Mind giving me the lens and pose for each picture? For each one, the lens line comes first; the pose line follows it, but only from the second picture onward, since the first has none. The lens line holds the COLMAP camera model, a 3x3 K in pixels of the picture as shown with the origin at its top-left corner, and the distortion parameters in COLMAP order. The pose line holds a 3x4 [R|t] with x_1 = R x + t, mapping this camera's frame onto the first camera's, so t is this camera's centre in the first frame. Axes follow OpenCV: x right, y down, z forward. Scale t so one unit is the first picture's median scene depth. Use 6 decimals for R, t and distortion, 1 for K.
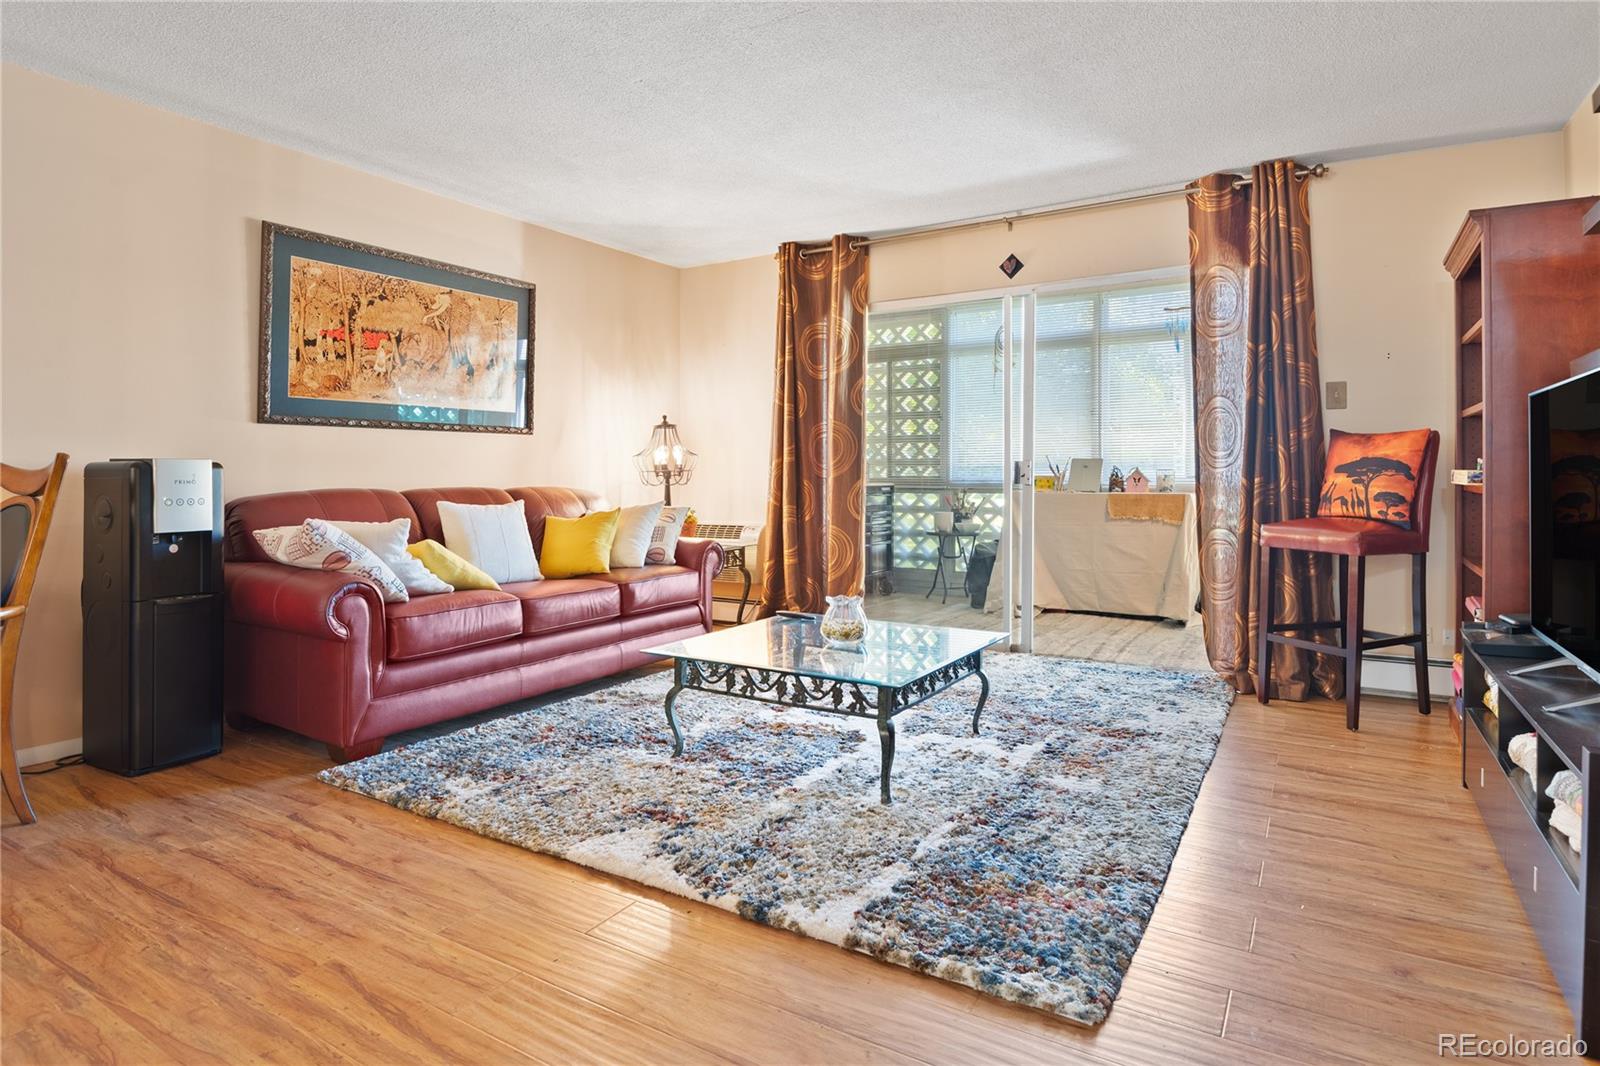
lens RADIAL K [[859.6, 0, 807.4], [0, 859.6, 471.2], [0, 0, 1]] dist [-0.001910, -0.000772]
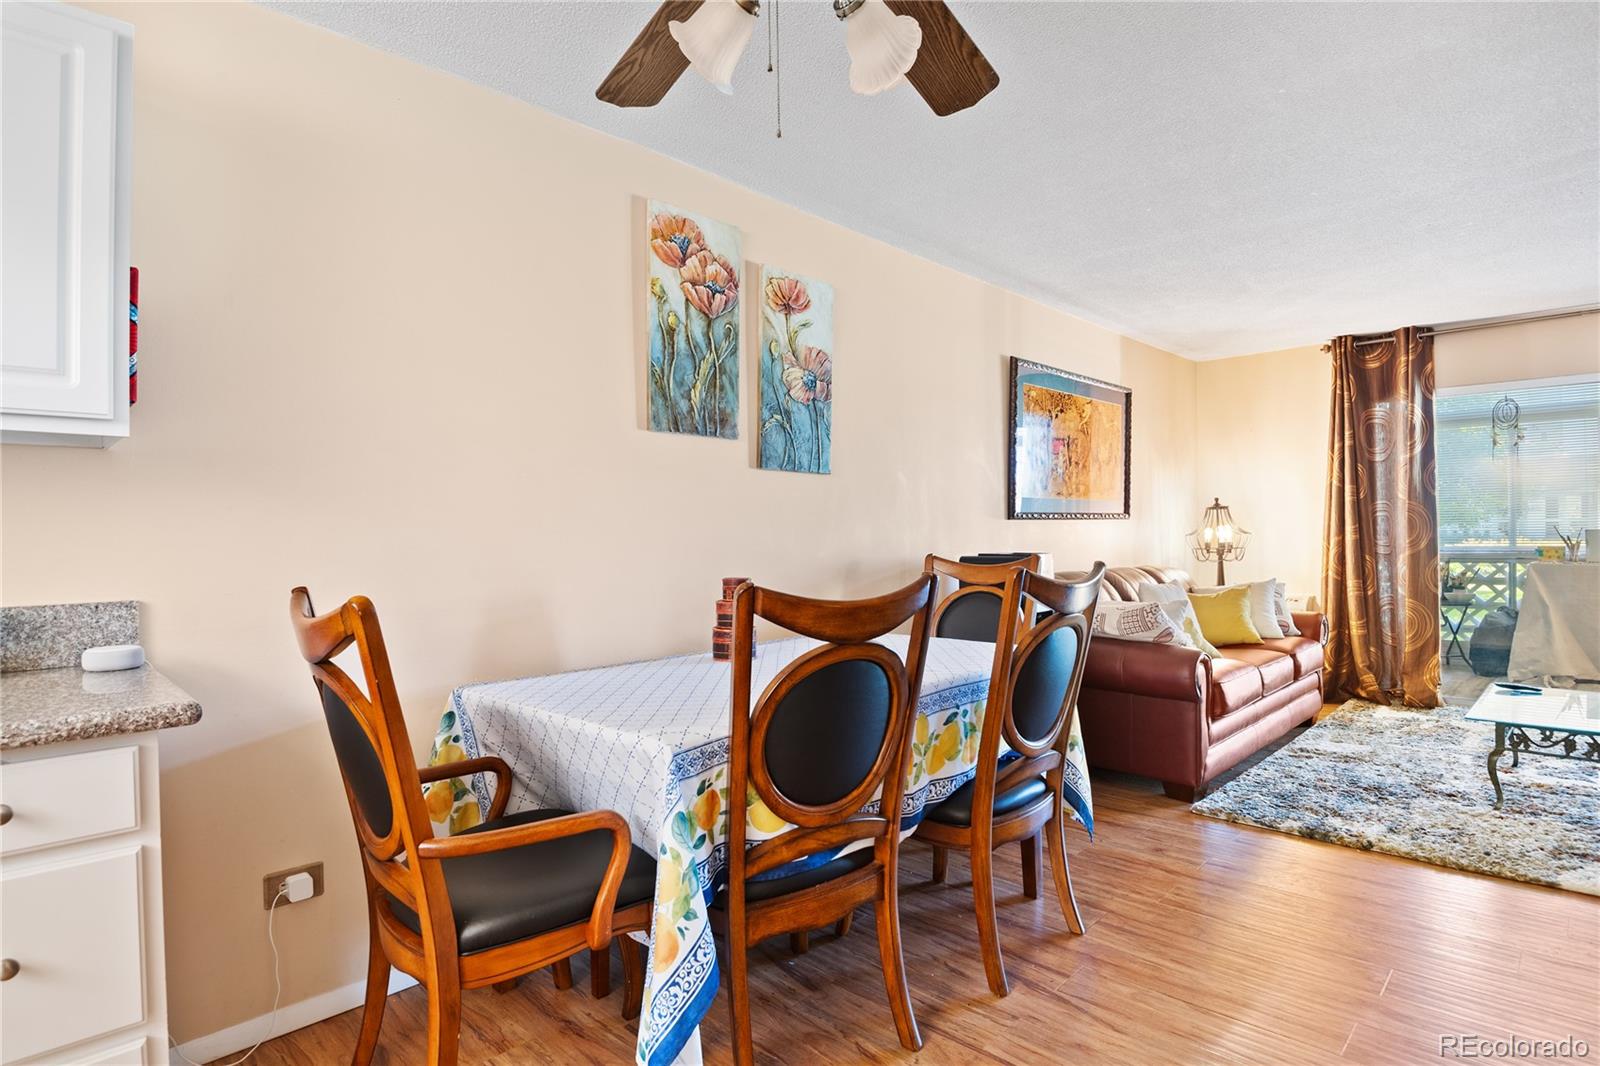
lens RADIAL K [[818.3, 0, 821.2], [0, 818.3, 534.1], [0, 0, 1]] dist [-0.003335, -0.017199]
pose [[0.975308, -0.010948, -0.220577, -0.589730], [0.012164, 0.999917, 0.004158, -0.039561], [0.220513, -0.006739, 0.975361, -0.189984]]
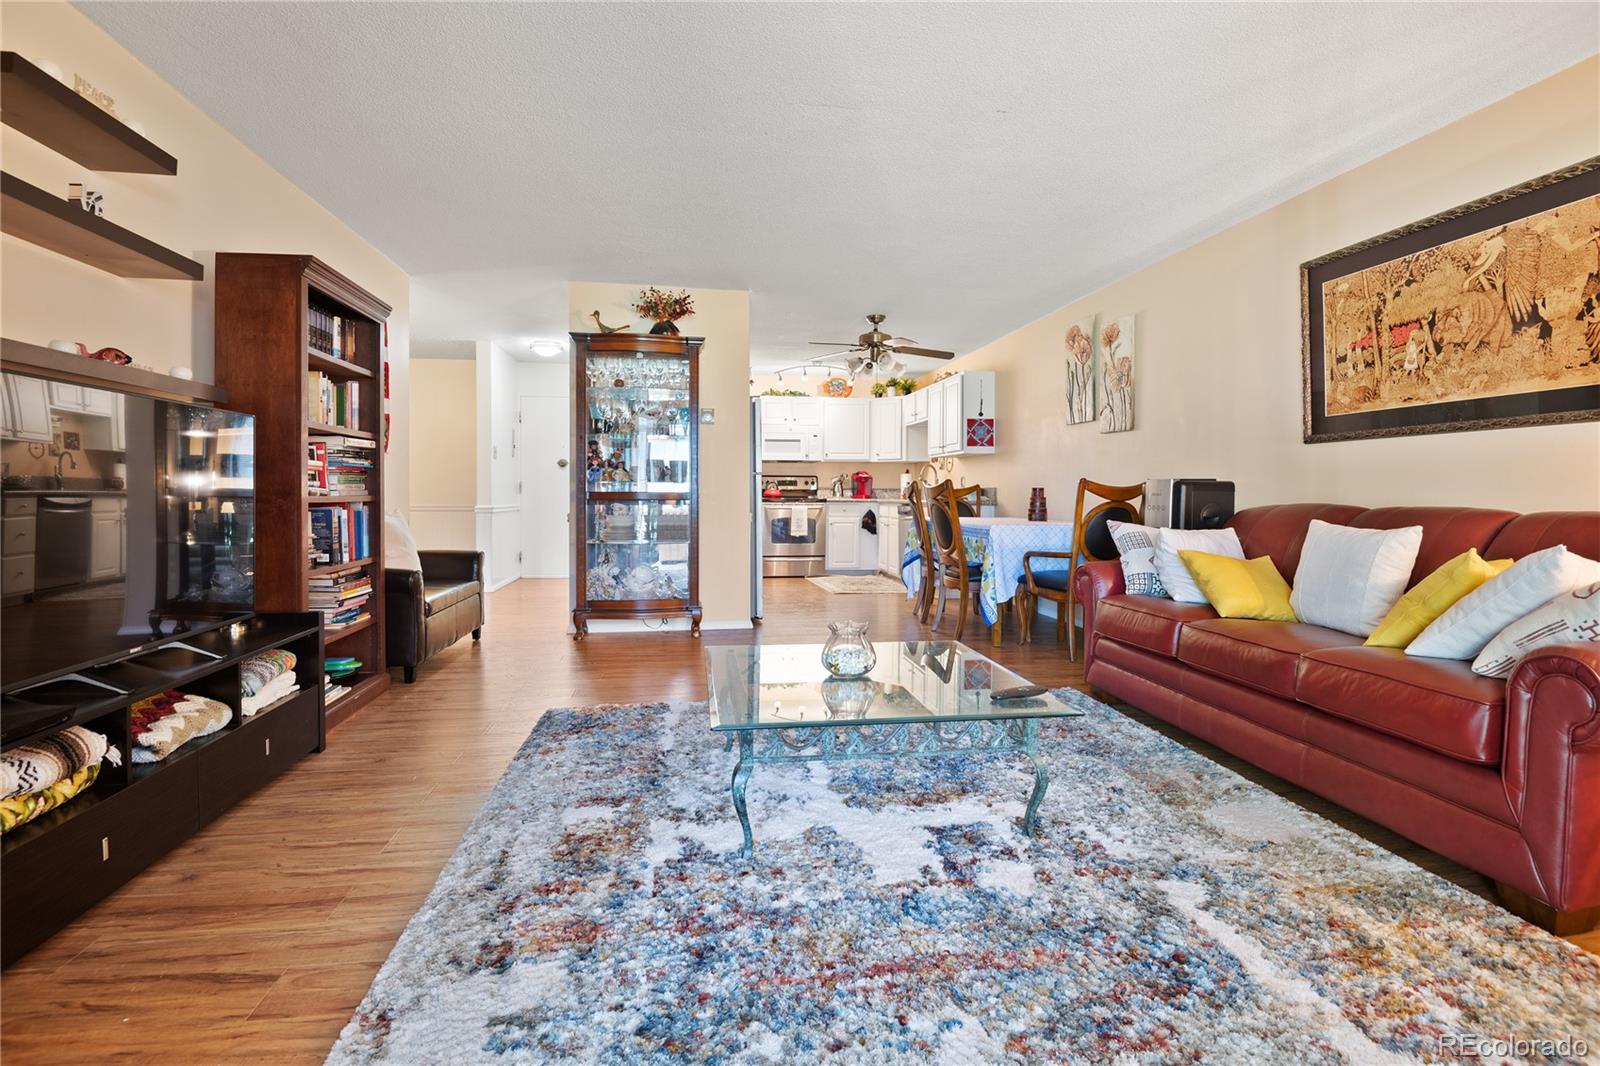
lens RADIAL K [[742.9, 0, 802.4], [0, 742.9, 507.6], [0, 0, 1]] dist [-0.001586, -0.021542]
pose [[-0.761586, 0.007475, -0.648020, 0.448582], [-0.006754, 0.999788, 0.019470, 0.011774], [0.648028, 0.019204, -0.761374, 1.199972]]
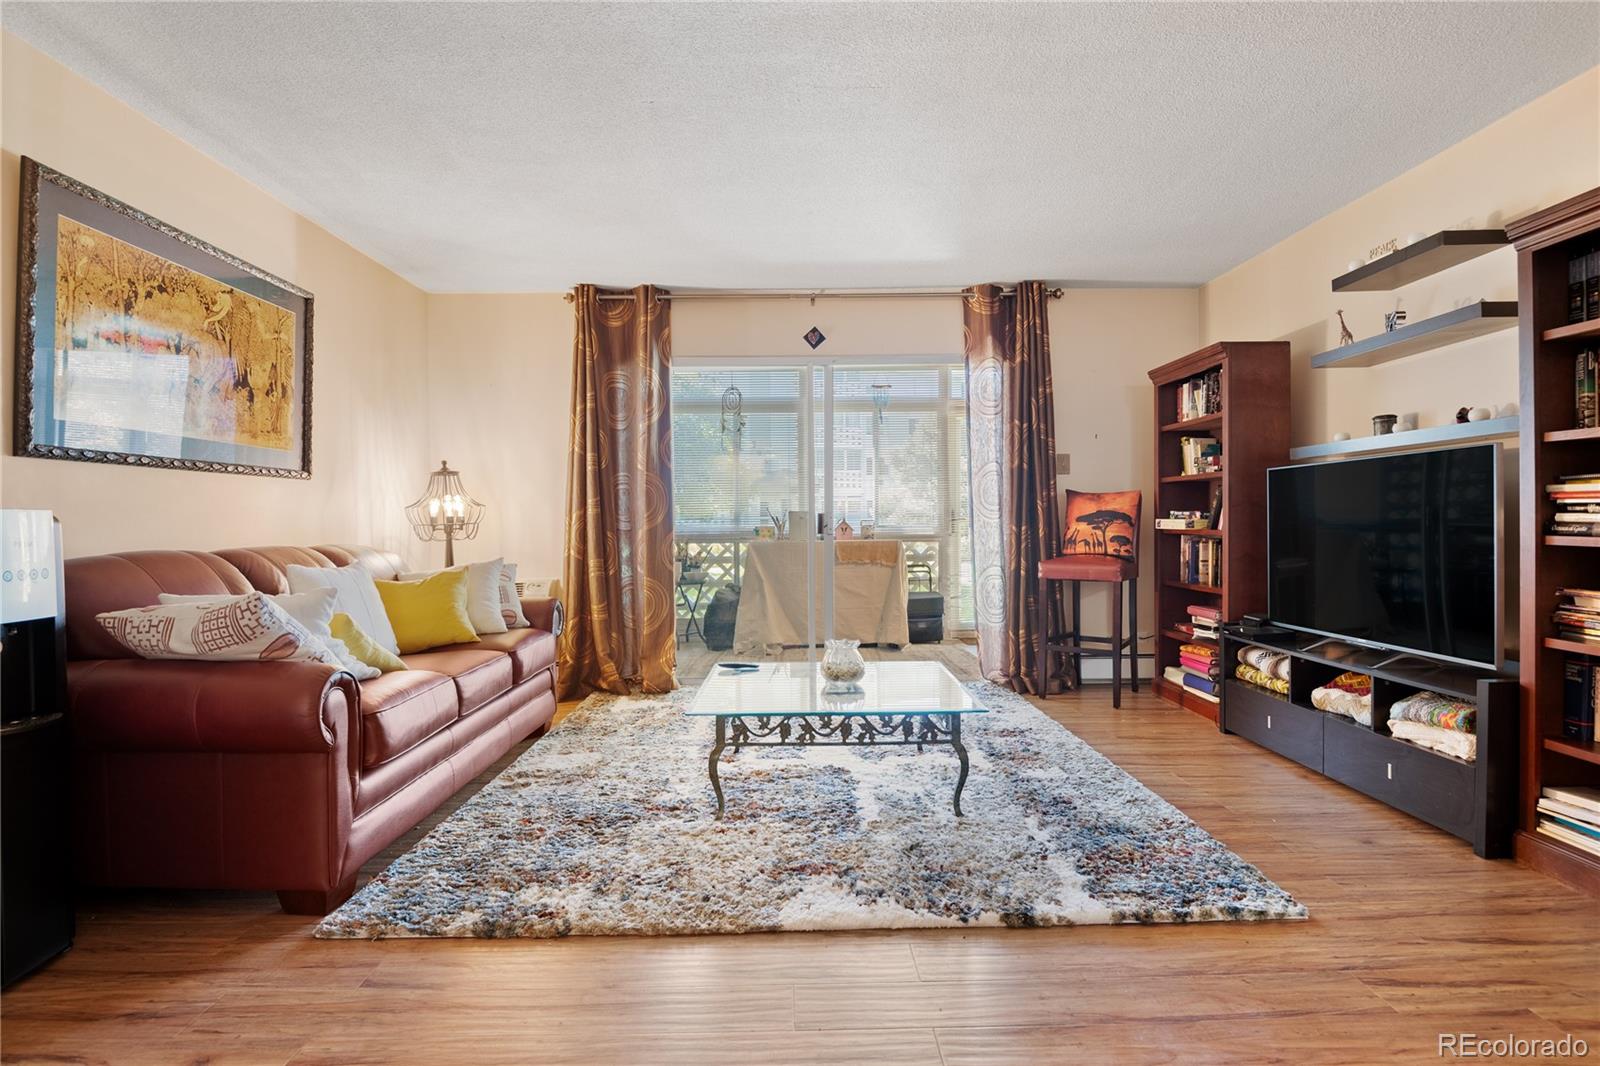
lens RADIAL K [[827.2, 0, 800.0], [0, 827.2, 533.0], [0, 0, 1]] dist [0.000819, -0.015819]
pose [[0.848488, -0.012298, 0.529072, -0.417777], [0.005795, 0.999886, 0.013948, -0.001141], [-0.529183, -0.008769, 0.848462, 0.121430]]
